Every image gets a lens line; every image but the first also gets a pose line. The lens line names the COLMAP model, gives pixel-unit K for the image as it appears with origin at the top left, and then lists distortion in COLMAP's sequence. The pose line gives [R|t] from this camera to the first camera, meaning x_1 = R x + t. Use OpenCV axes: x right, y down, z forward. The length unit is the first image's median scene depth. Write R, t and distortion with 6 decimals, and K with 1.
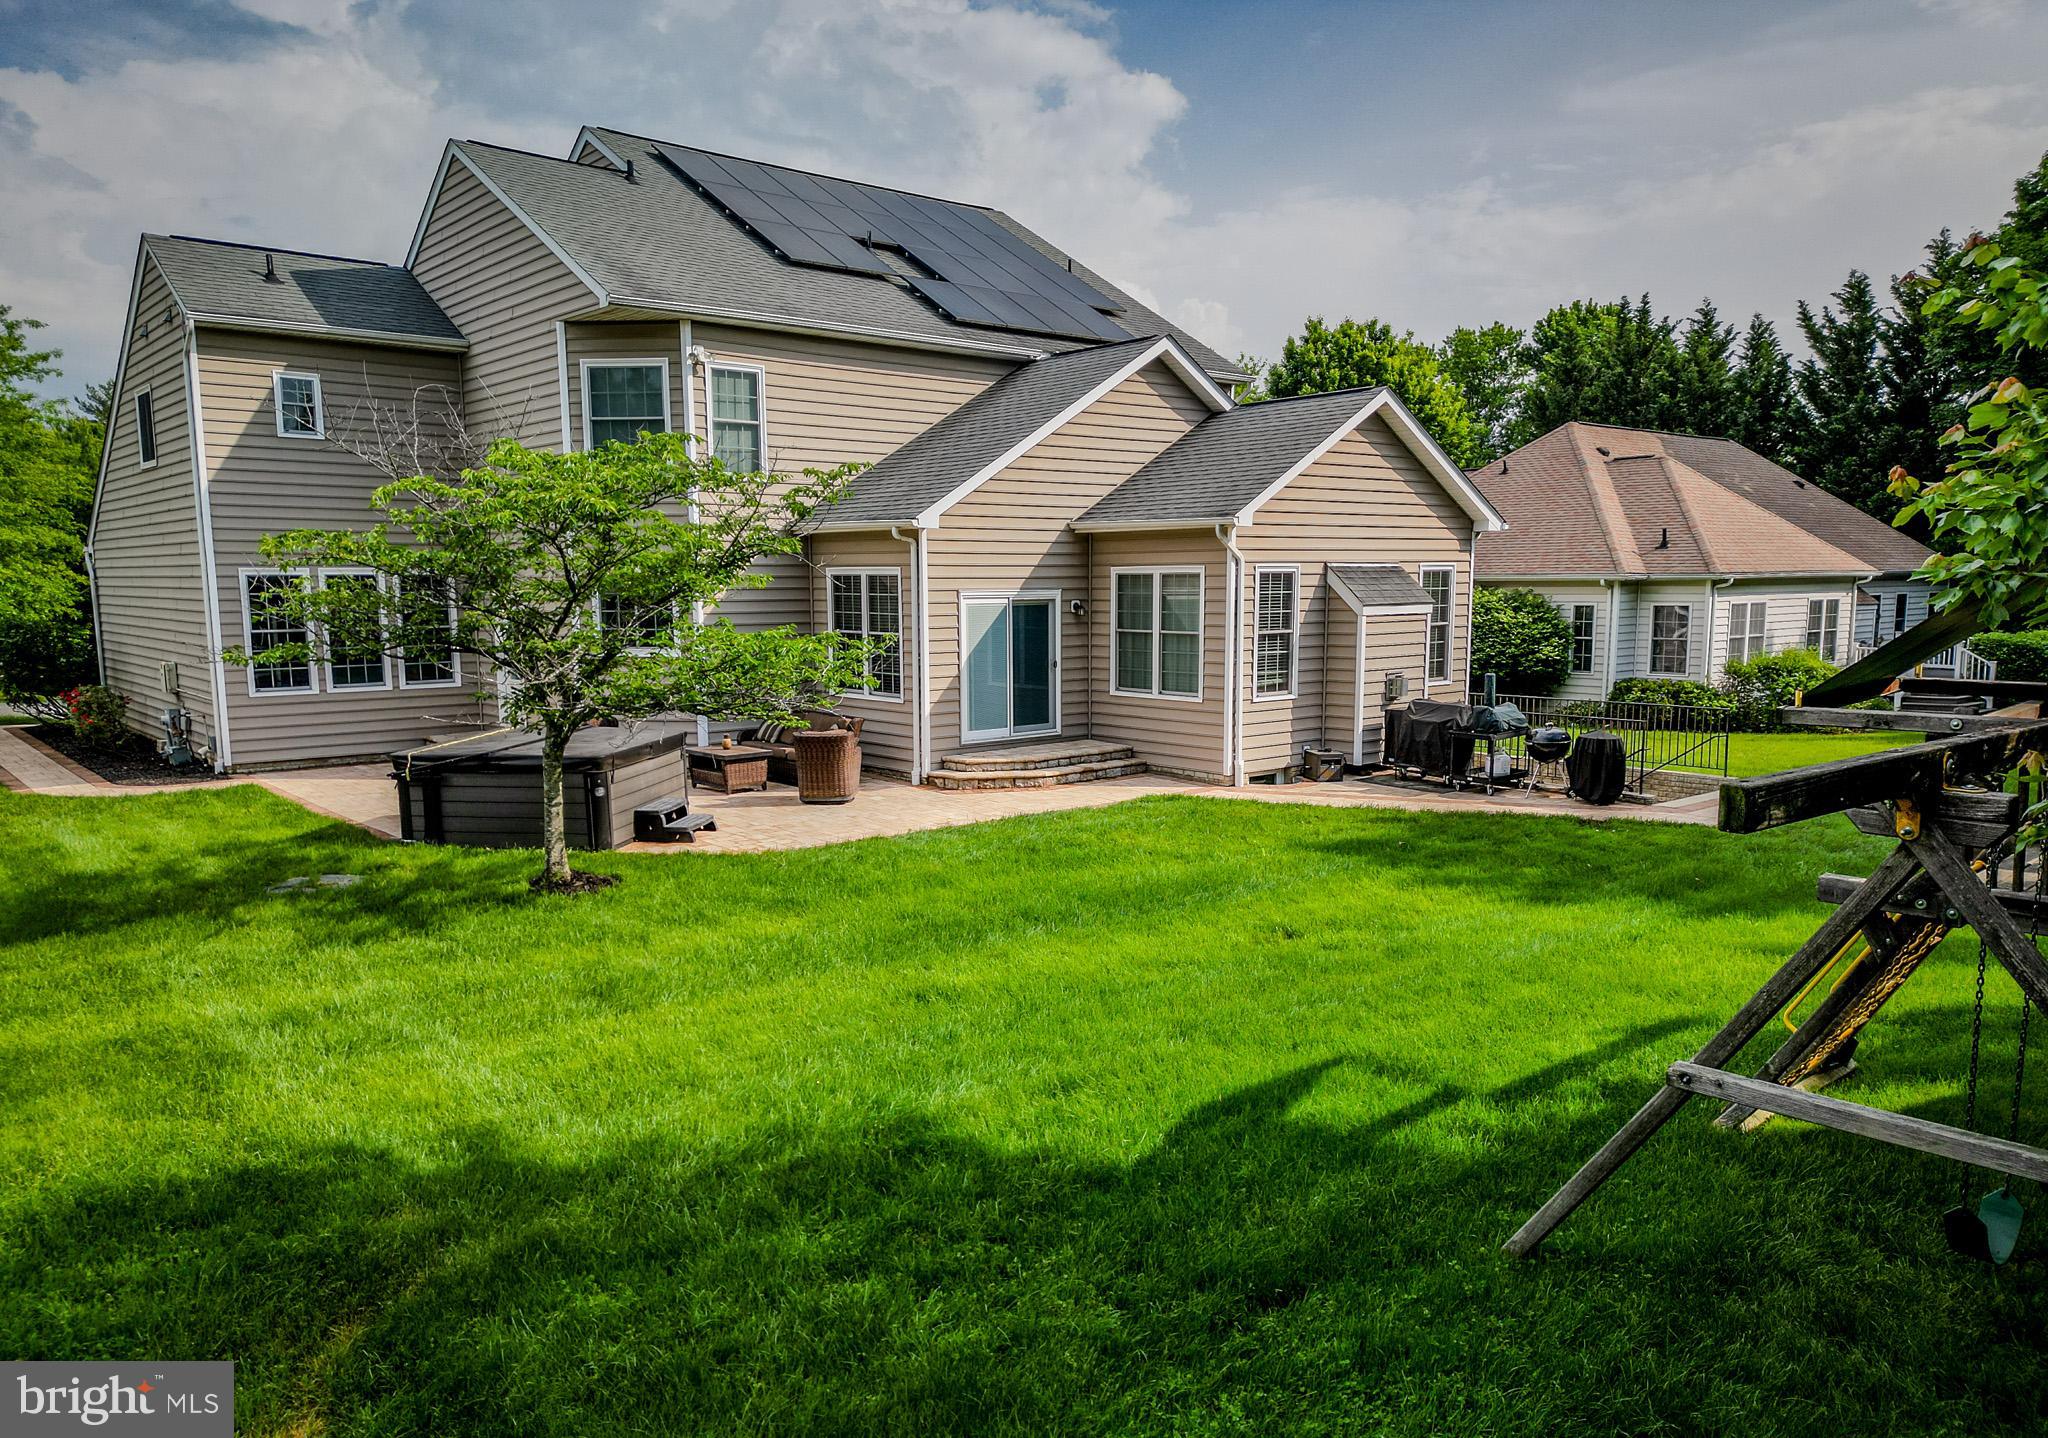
lens RADIAL K [[1442.0, 0, 1032.7], [0, 1442.0, 798.5], [0, 0, 1]] dist [0.030978, -0.003904]
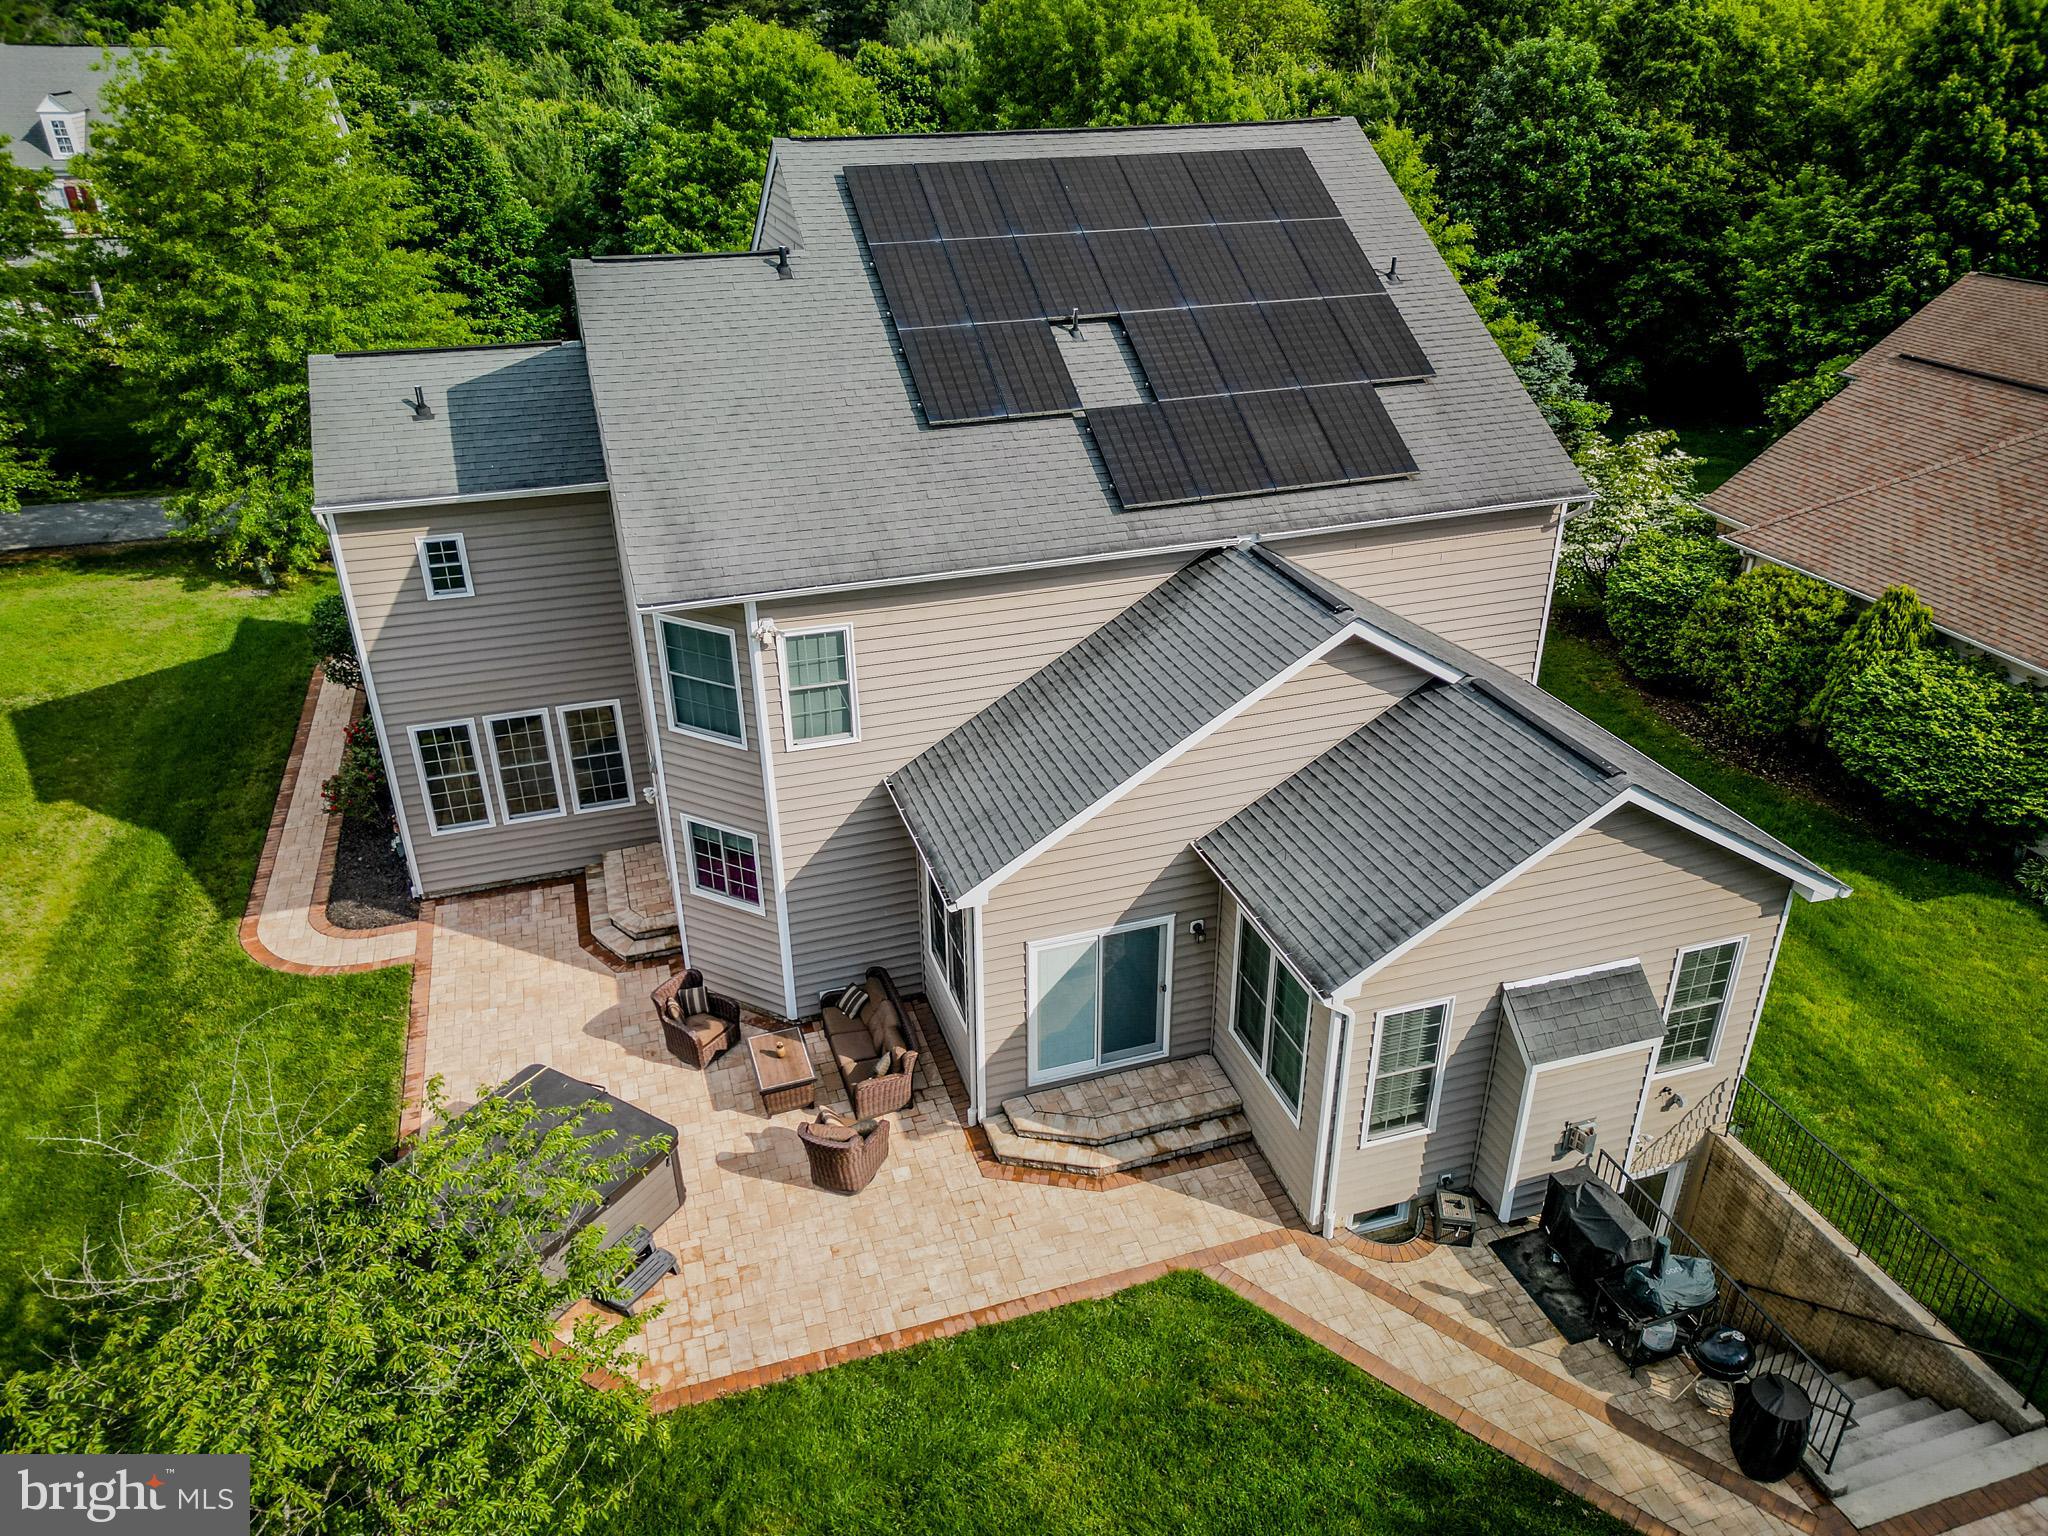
lens RADIAL K [[1434.4, 0, 1008.3], [0, 1434.4, 783.8], [0, 0, 1]] dist [0.035086, -0.011166]
pose [[0.920404, 0.179416, -0.347370, 0.203451], [-0.051326, 0.936247, 0.347574, -0.498061], [0.387584, -0.302080, 0.870934, 0.271447]]
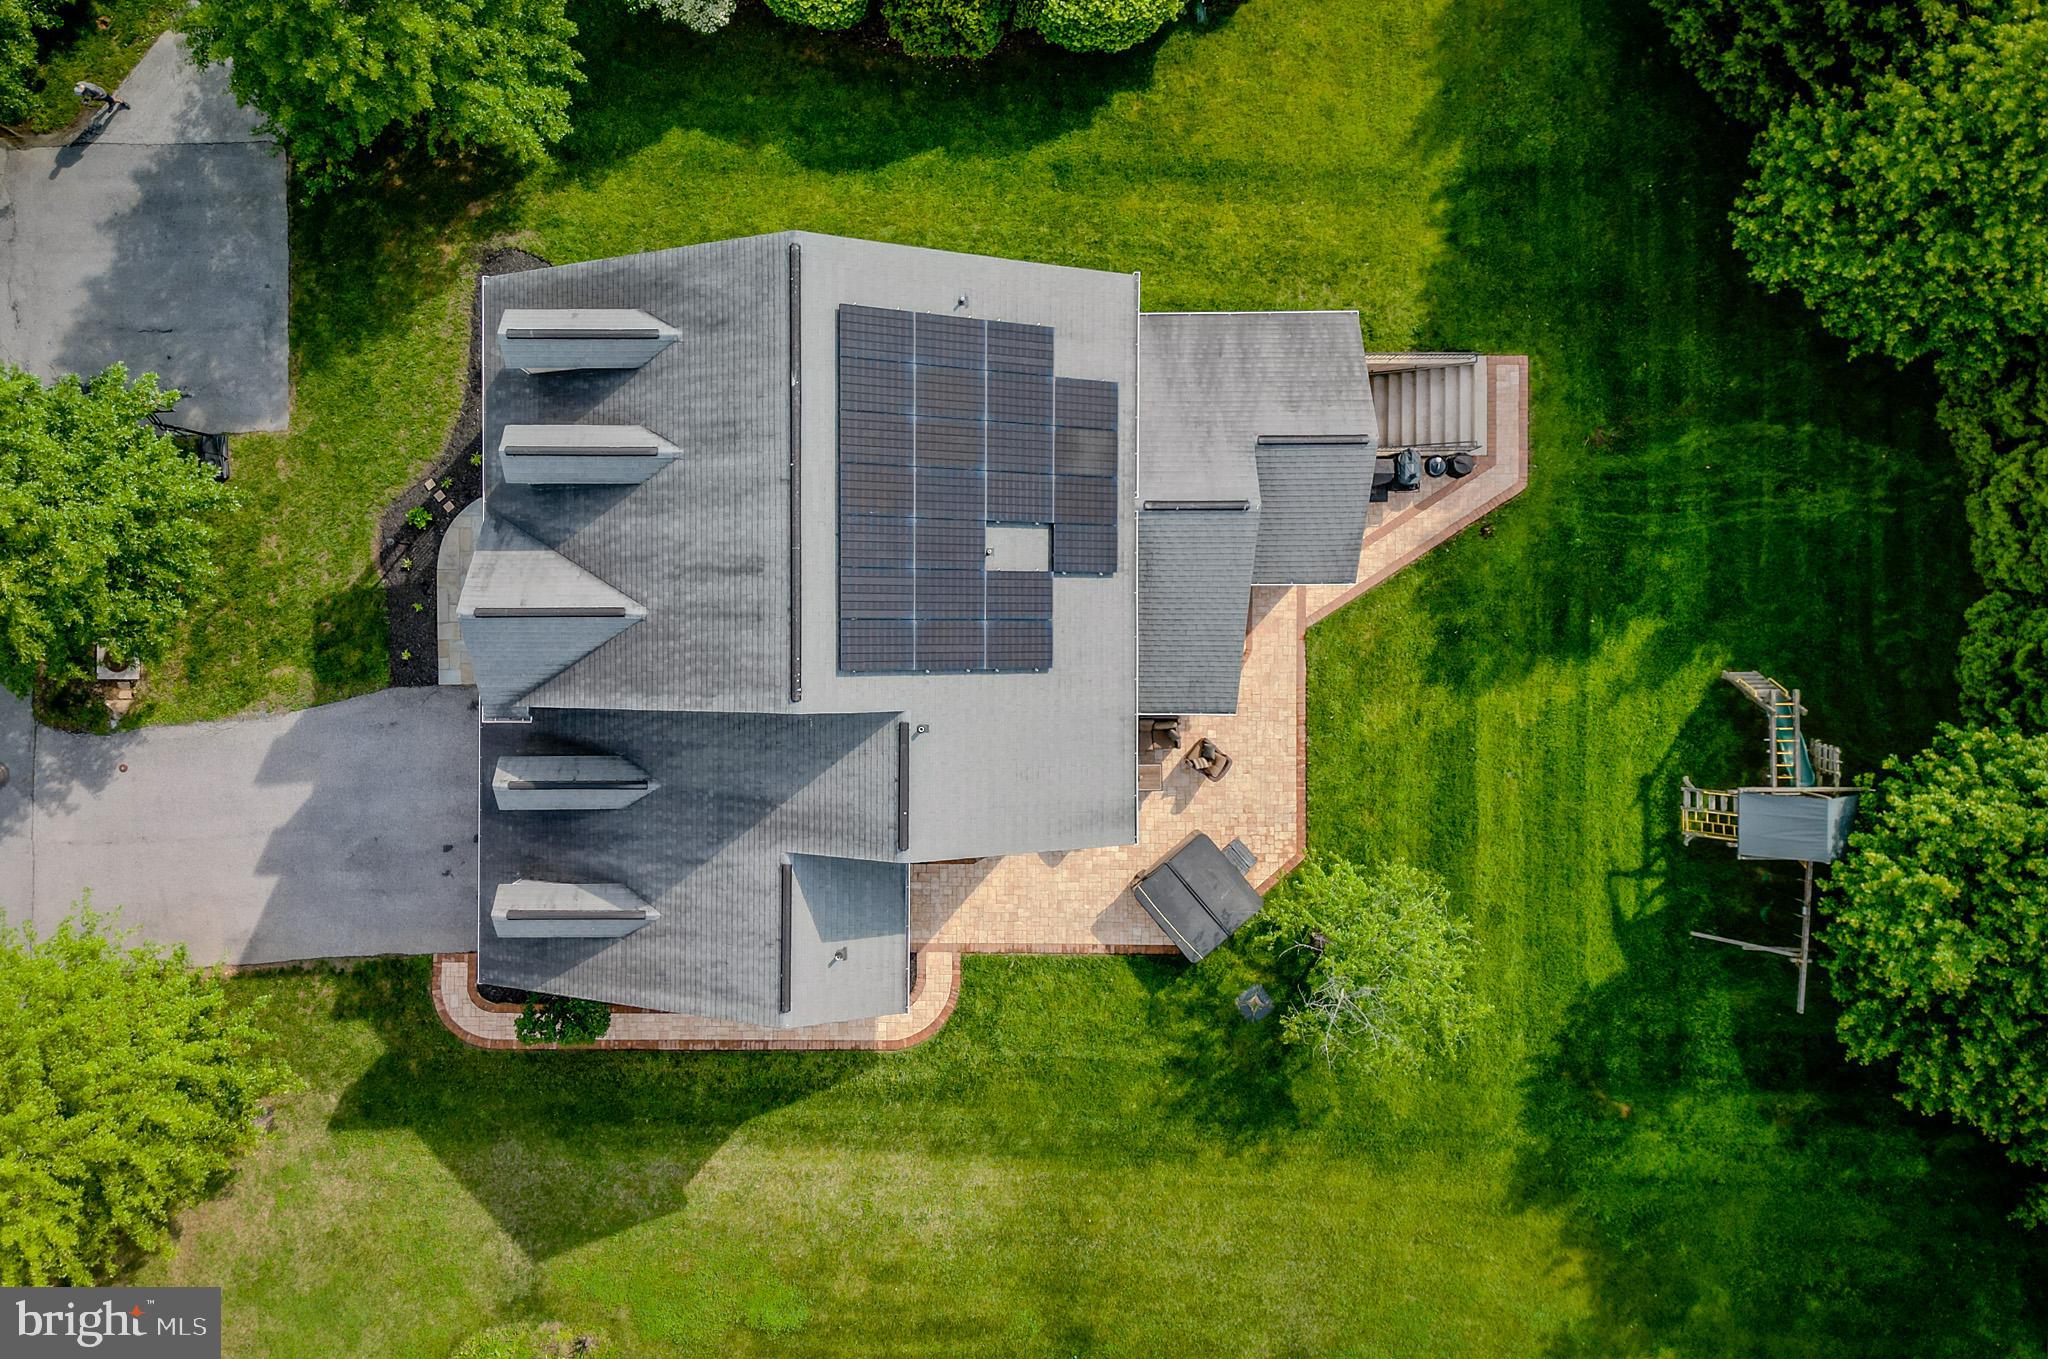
lens RADIAL K [[1411.1, 0, 1025.3], [0, 1411.1, 673.1], [0, 0, 1]] dist [0.075527, 0.000704]
pose [[0.651142, -0.758733, -0.018393, -0.159701], [0.144178, 0.099867, 0.984499, -1.777130], [-0.745135, -0.643701, 0.174420, 0.810909]]
